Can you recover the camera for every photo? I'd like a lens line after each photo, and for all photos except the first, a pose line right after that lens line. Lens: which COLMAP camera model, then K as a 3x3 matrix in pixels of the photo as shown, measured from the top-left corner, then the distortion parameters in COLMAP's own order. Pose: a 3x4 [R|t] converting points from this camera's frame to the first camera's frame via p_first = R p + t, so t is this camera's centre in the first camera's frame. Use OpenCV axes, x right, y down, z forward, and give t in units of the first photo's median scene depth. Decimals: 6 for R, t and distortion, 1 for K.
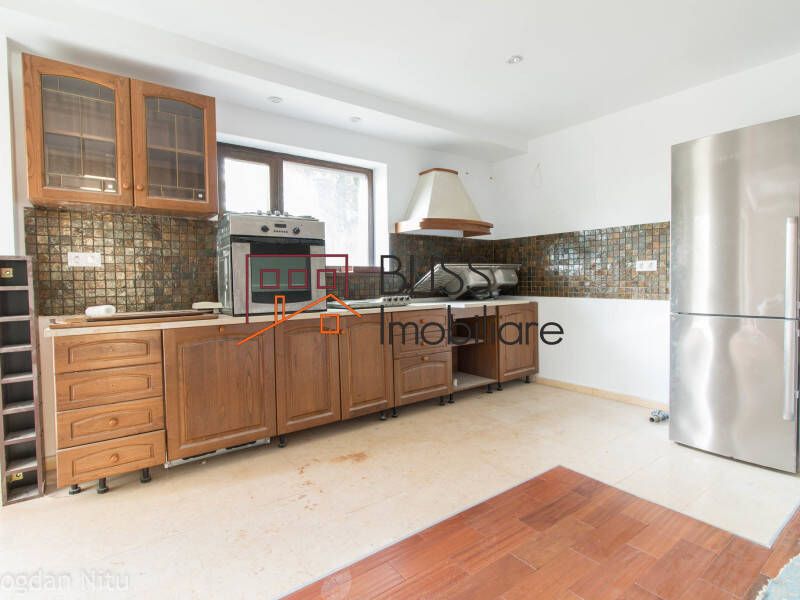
lens RADIAL K [[409.8, 0, 401.5], [0, 409.8, 300.3], [0, 0, 1]] dist [0.003074, -0.001569]
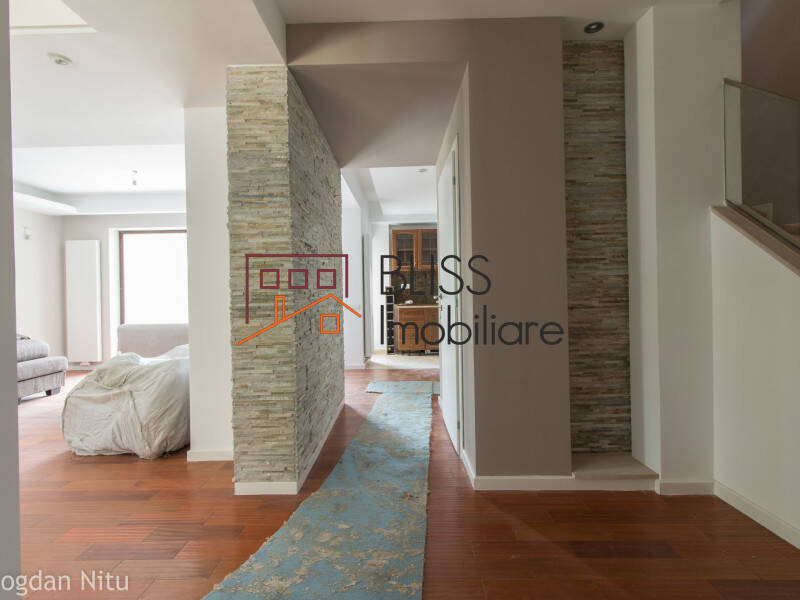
lens RADIAL K [[409.8, 0, 399.6], [0, 409.8, 297.9], [0, 0, 1]] dist [0.003074, -0.001569]
pose [[0.798549, -0.000641, -0.601930, 0.802955], [-0.012081, 0.999781, -0.017092, 0.037083], [0.601809, 0.020921, 0.798366, -1.134213]]
